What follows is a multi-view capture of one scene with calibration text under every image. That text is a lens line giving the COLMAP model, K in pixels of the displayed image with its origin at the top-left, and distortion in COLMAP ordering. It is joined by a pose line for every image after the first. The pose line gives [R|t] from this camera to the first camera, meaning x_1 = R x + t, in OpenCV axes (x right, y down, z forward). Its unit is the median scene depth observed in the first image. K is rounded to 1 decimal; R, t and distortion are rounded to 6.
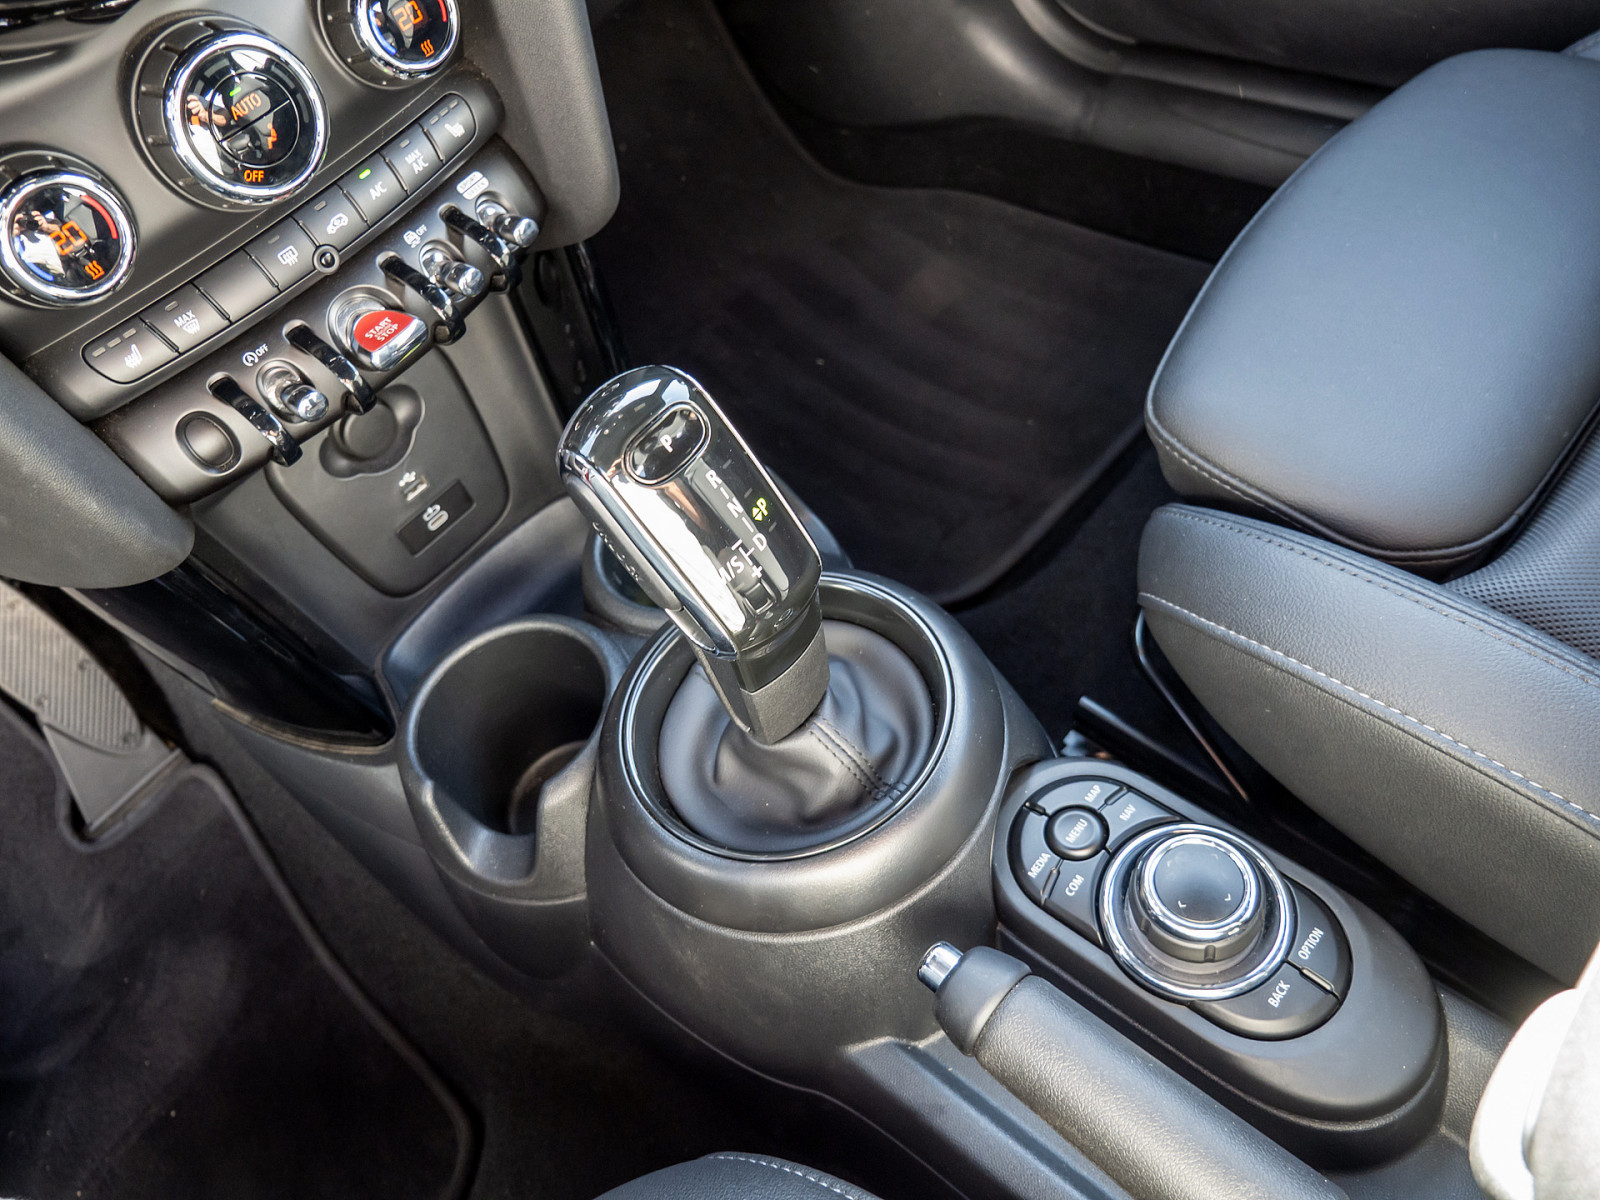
lens RADIAL K [[1173.9, 0, 800.0], [0, 1173.9, 600.0], [0, 0, 1]] dist [-0.071009, 0.035842]
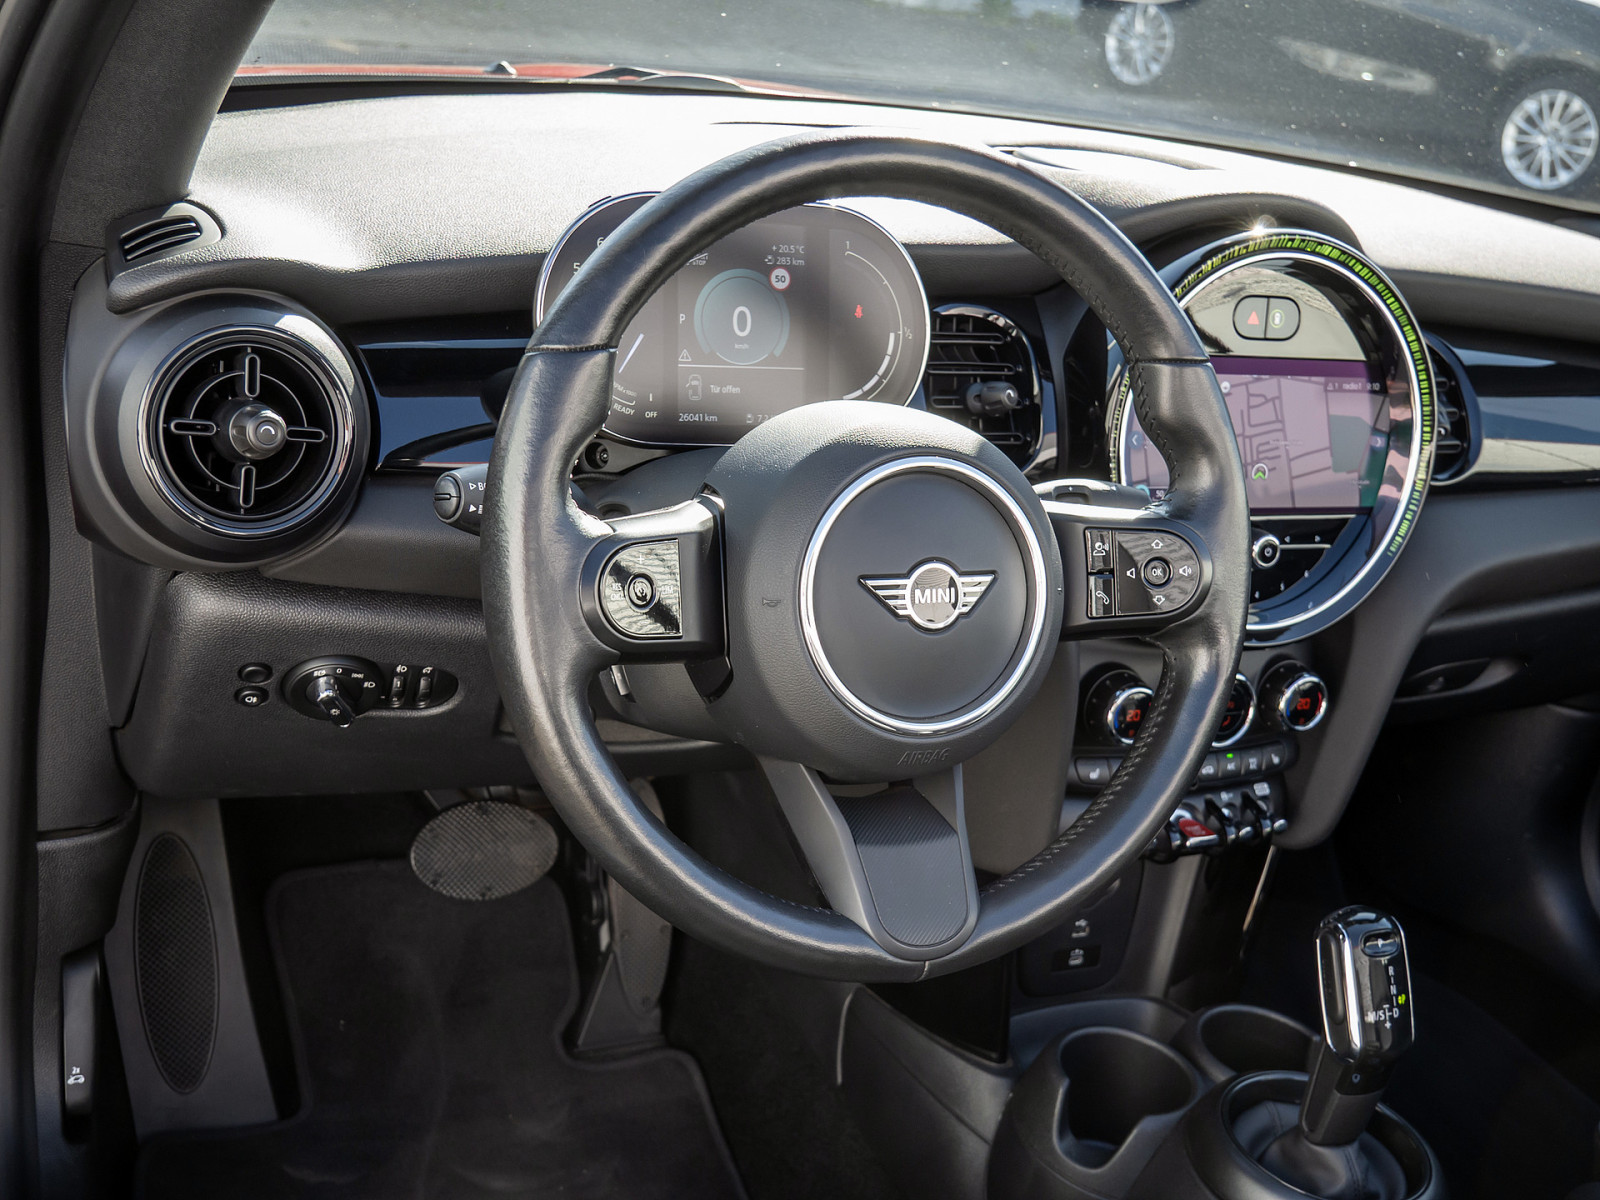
lens RADIAL K [[1862.0, 0, 780.2], [0, 1862.0, 603.9], [0, 0, 1]] dist [-0.009177, 0.076008]
pose [[0.852038, 0.462335, -0.245515, -0.189237], [-0.523391, 0.743722, -0.415860, 0.525679], [-0.009672, 0.482829, 0.875661, -0.840770]]
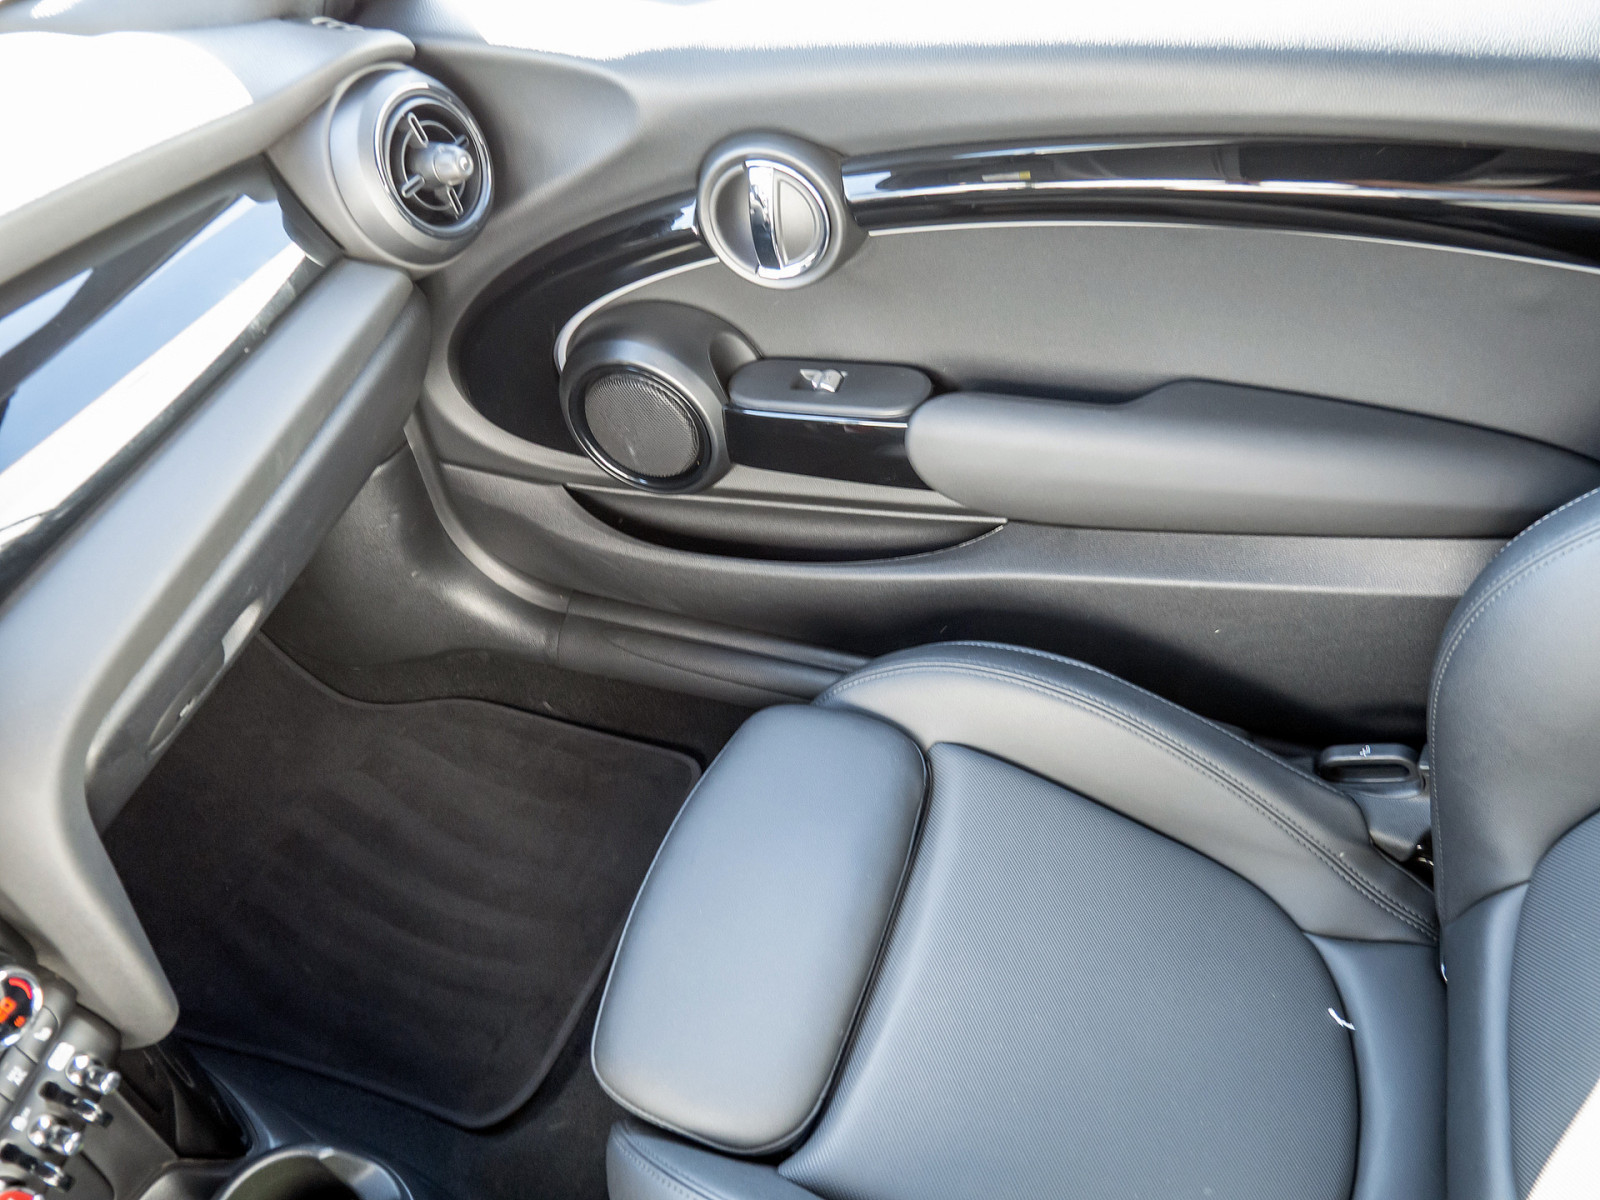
lens RADIAL K [[1173.9, 0, 800.0], [0, 1173.9, 600.0], [0, 0, 1]] dist [-0.071009, 0.035842]
pose [[0.923484, -0.171356, 0.343240, 0.082293], [0.225263, 0.966426, -0.123599, -0.292279], [-0.310537, 0.191461, 0.931080, -0.338700]]
